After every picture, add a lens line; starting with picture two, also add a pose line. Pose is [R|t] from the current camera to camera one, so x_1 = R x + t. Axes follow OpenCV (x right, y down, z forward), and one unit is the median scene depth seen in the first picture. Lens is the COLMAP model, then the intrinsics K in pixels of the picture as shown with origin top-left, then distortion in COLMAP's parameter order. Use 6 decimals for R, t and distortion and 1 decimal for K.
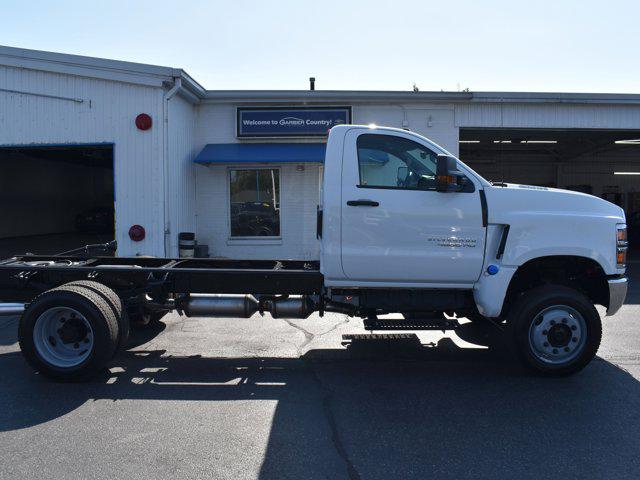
lens RADIAL K [[557.1, 0, 320.0], [0, 557.1, 240.0], [0, 0, 1]] dist [-0.097697, 0.014104]
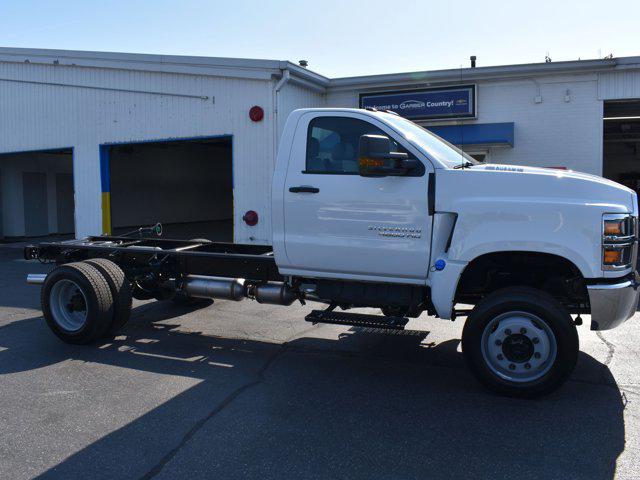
lens RADIAL K [[557.1, 0, 320.0], [0, 557.1, 240.0], [0, 0, 1]] dist [-0.097697, 0.014104]
pose [[0.919151, 0.027152, -0.392969, 0.425116], [-0.017342, 0.999444, 0.028493, -0.005985], [0.393524, -0.019375, 0.919110, 0.108492]]
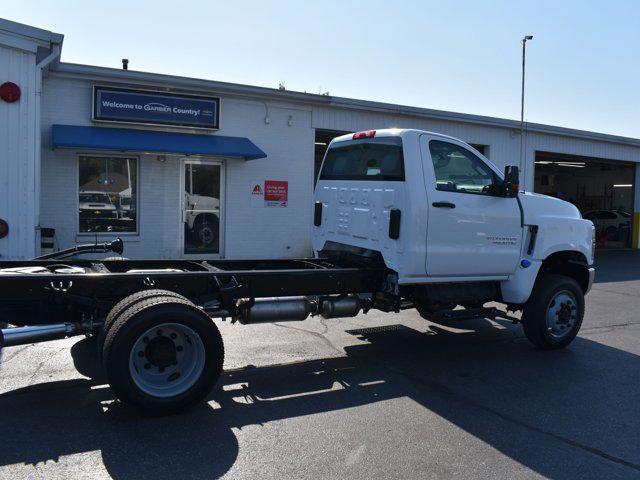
lens RADIAL K [[557.1, 0, 320.0], [0, 557.1, 240.0], [0, 0, 1]] dist [-0.097697, 0.014104]
pose [[0.879885, -0.005283, 0.475158, -0.567807], [-0.000192, 0.999934, 0.011473, -0.008971], [-0.475187, -0.010187, 0.879826, 0.146670]]
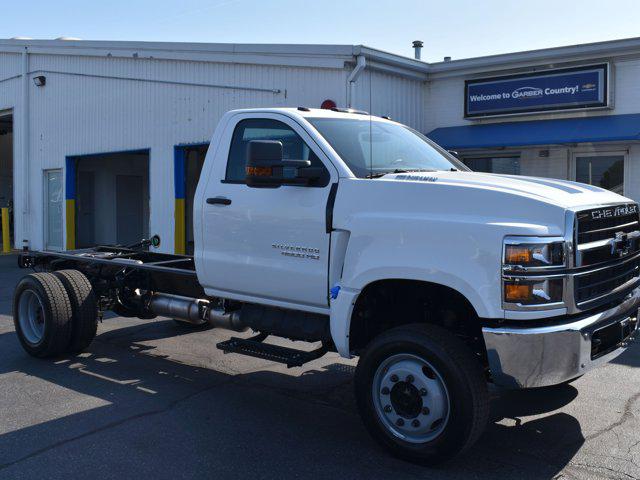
lens RADIAL K [[691.0, 0, 320.0], [0, 691.0, 240.0], [0, 0, 1]] dist [-0.079414, -0.001803]
pose [[0.763706, 0.040690, -0.644281, 0.780512], [-0.045094, 0.998936, 0.009636, -0.020192], [0.643988, 0.021694, 0.764728, 0.251086]]
